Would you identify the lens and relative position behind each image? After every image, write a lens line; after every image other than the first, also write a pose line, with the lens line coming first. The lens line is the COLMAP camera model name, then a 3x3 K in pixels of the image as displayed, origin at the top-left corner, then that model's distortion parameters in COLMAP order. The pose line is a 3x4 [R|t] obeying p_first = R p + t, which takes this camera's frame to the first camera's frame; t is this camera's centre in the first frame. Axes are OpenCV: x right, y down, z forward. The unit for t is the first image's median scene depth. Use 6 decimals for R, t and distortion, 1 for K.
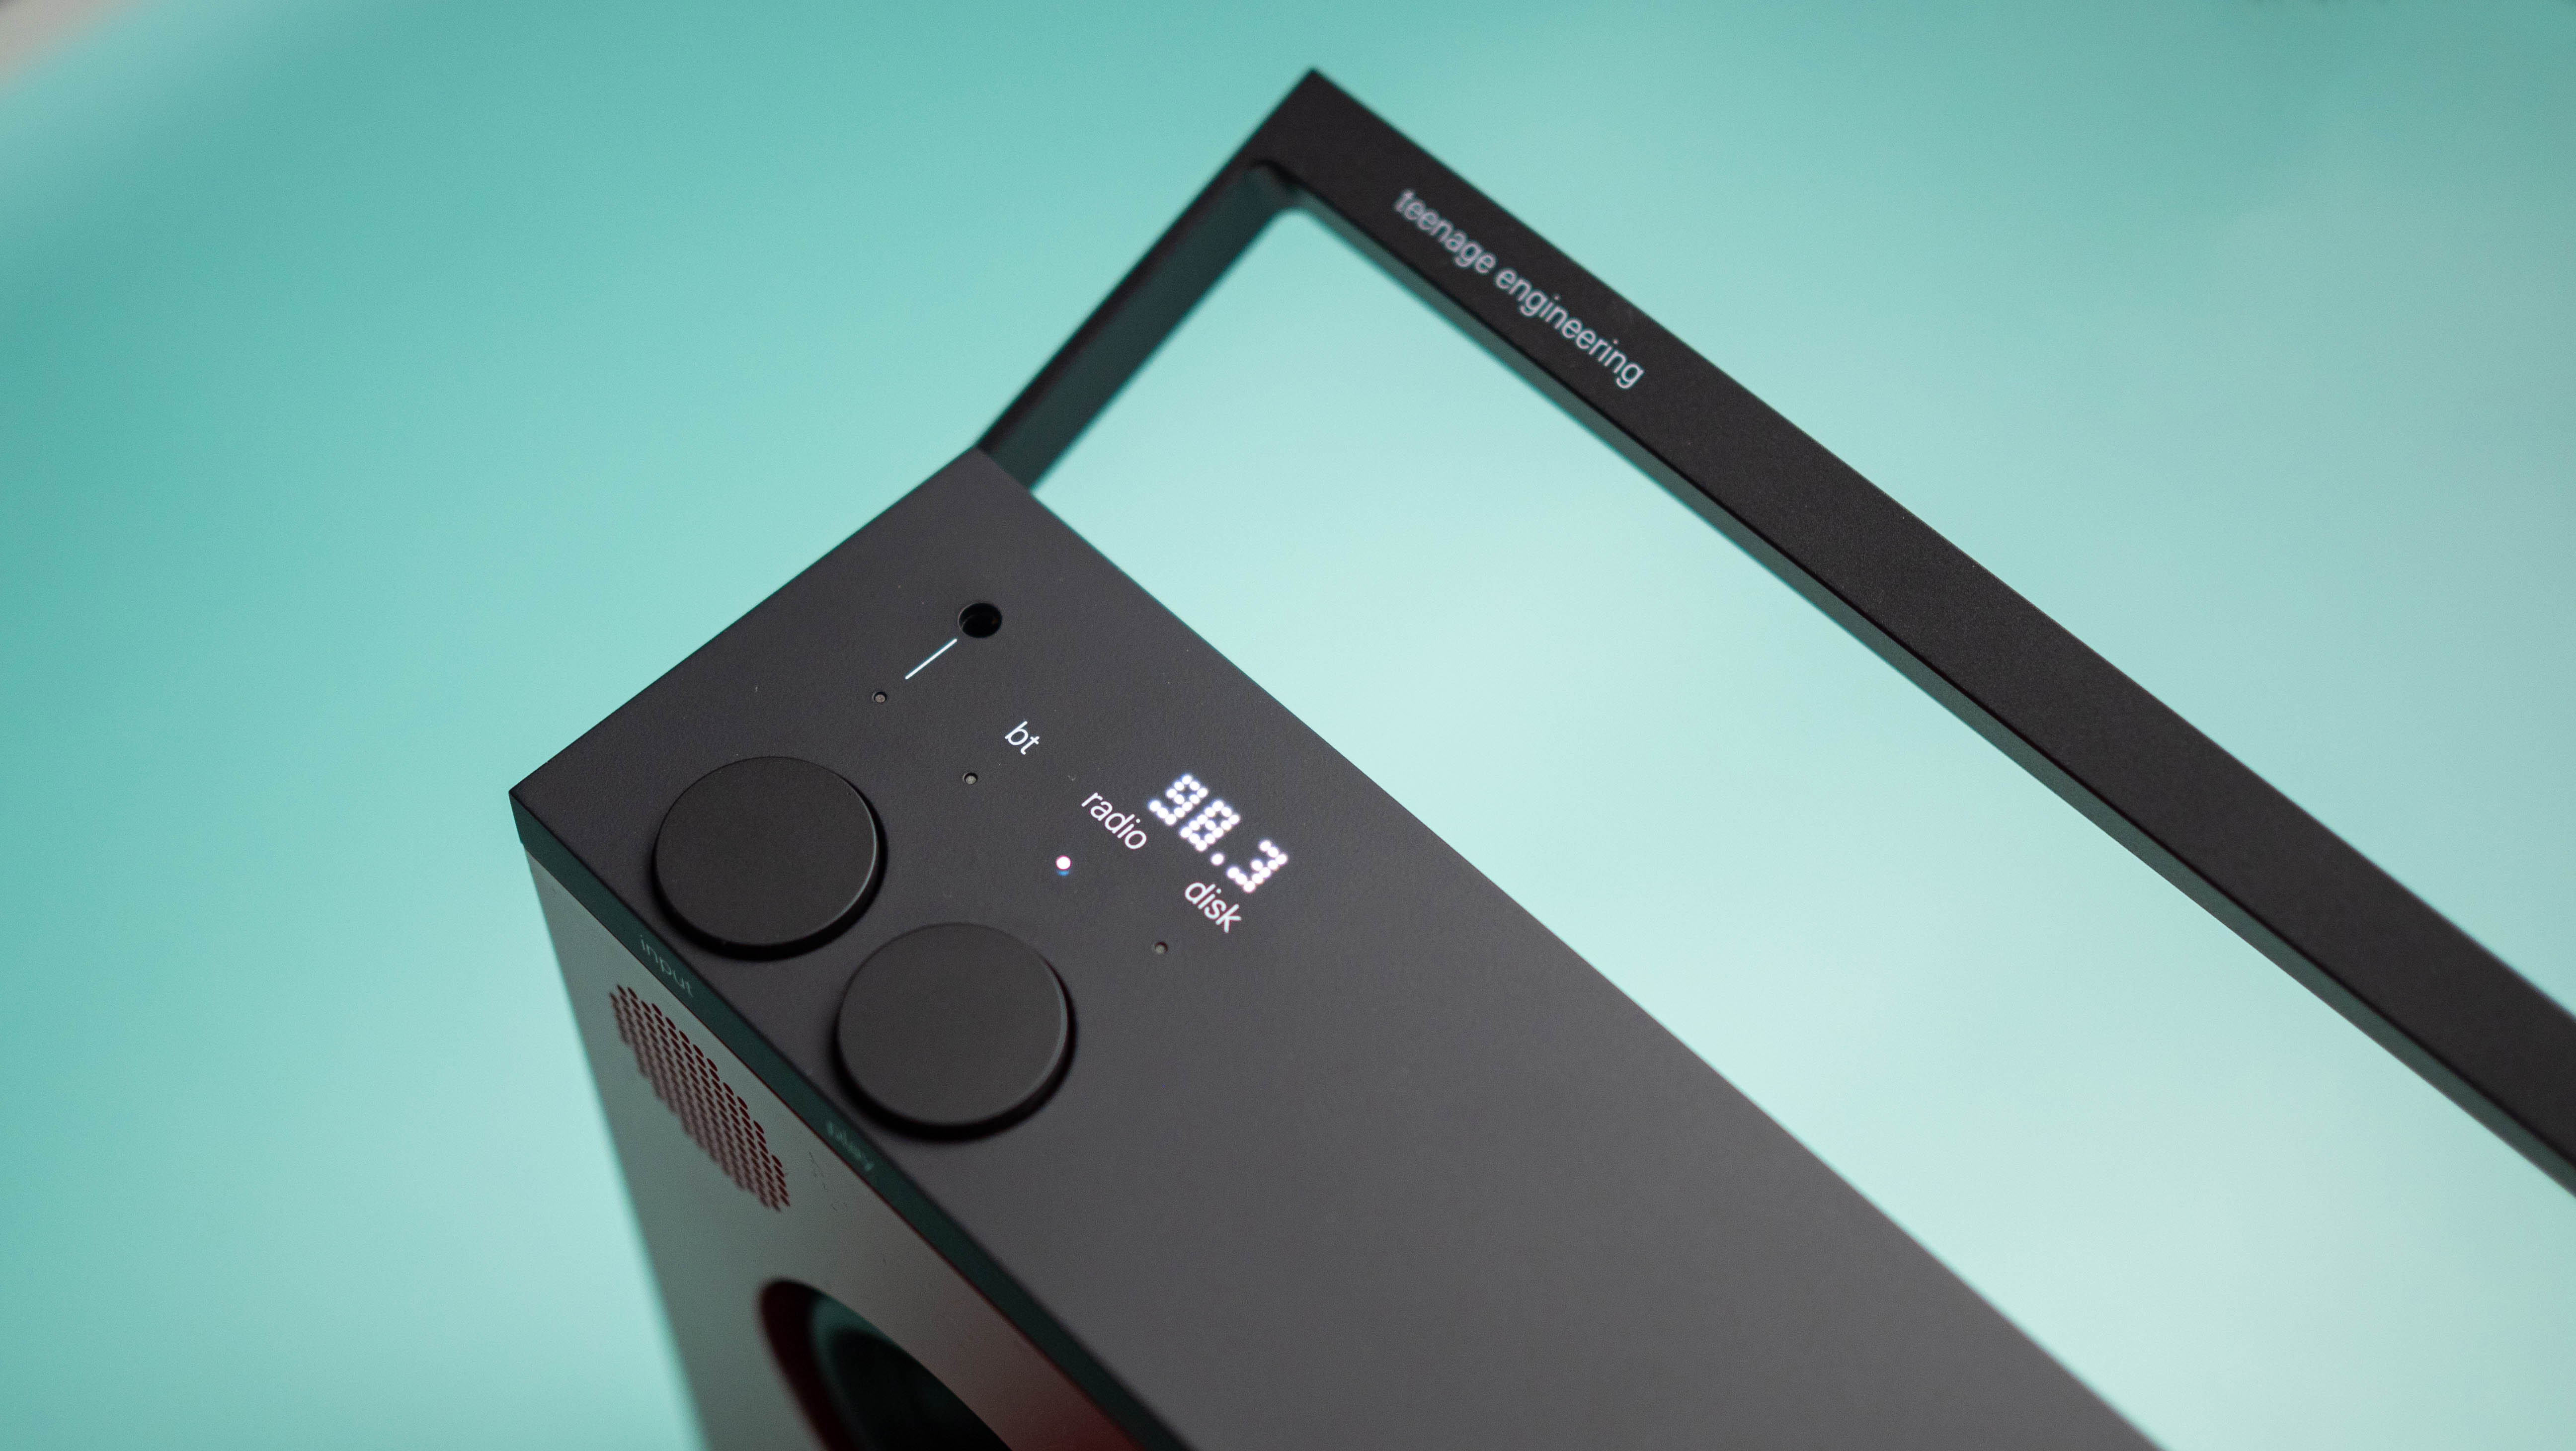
lens RADIAL K [[3790.4, 0, 1278.9], [0, 3790.4, 714.2], [0, 0, 1]] dist [-0.125407, 0.000000]
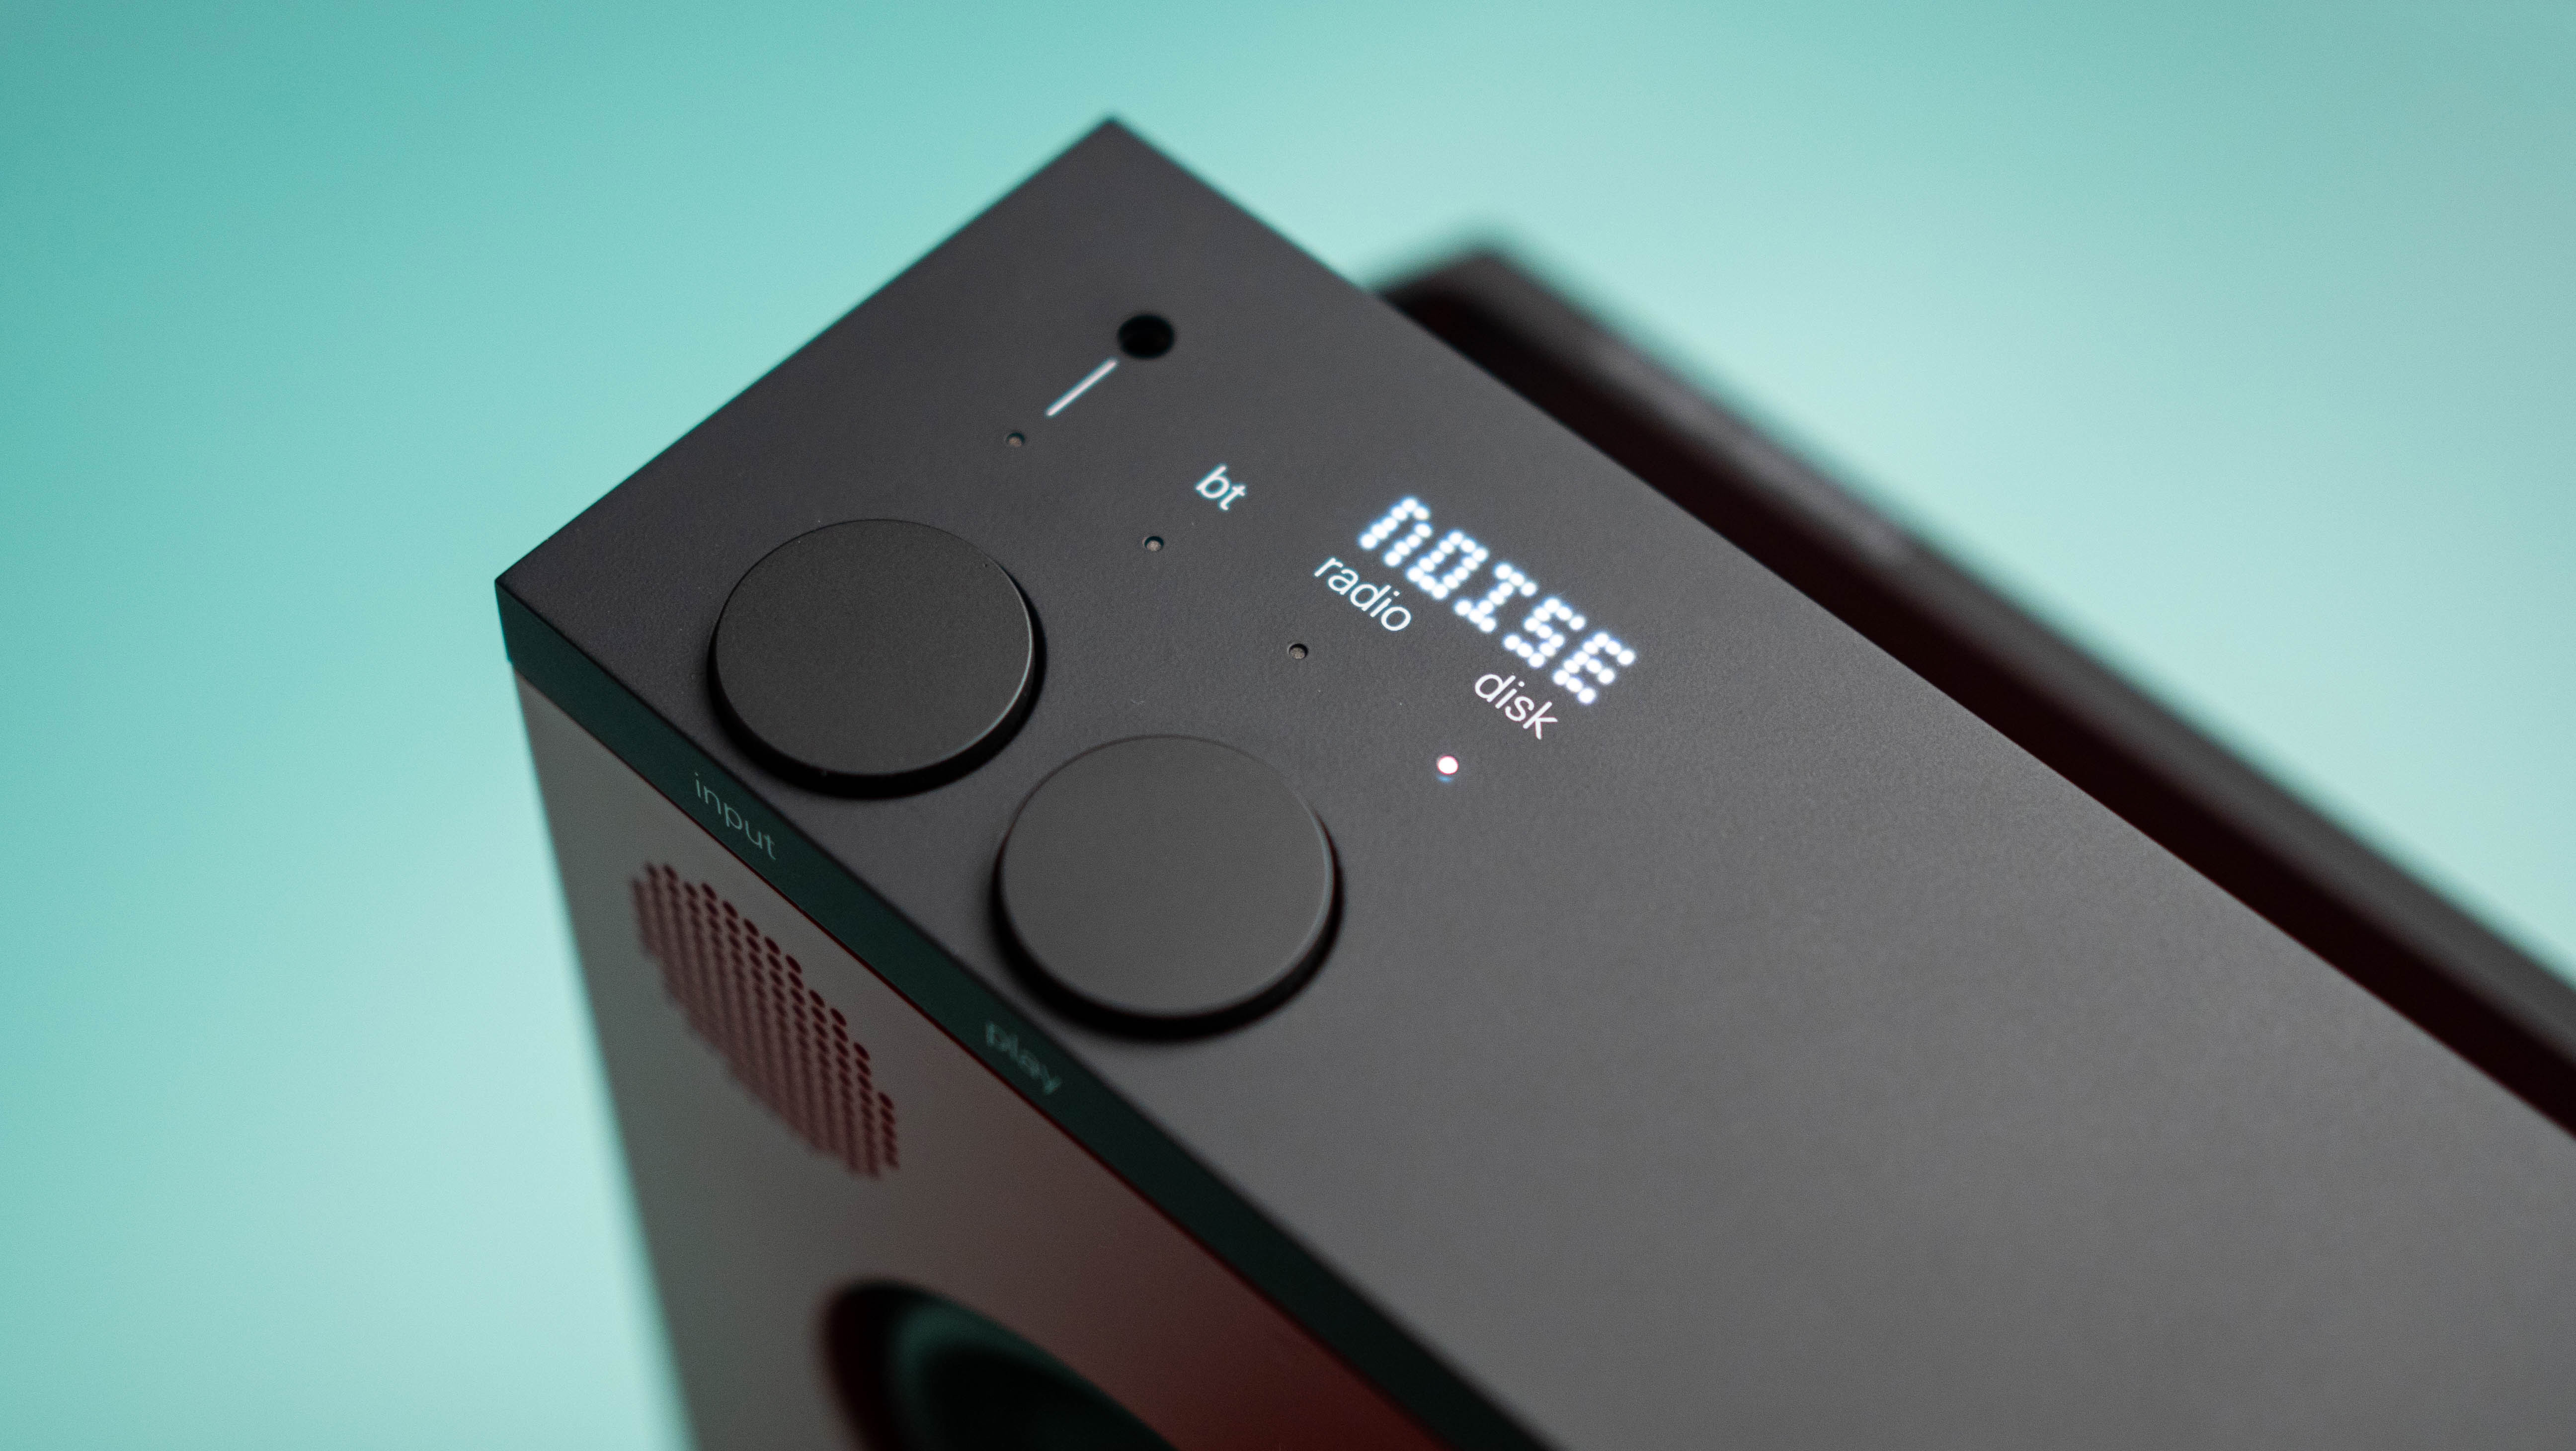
lens RADIAL K [[3790.4, 0, 1300.2], [0, 3790.4, 738.3], [0, 0, 1]] dist [-0.125407, 0.000000]
pose [[0.997551, -0.030514, 0.062930, -0.100371], [0.031670, 0.999346, -0.017450, 0.066922], [-0.062356, 0.019400, 0.997865, 0.294097]]
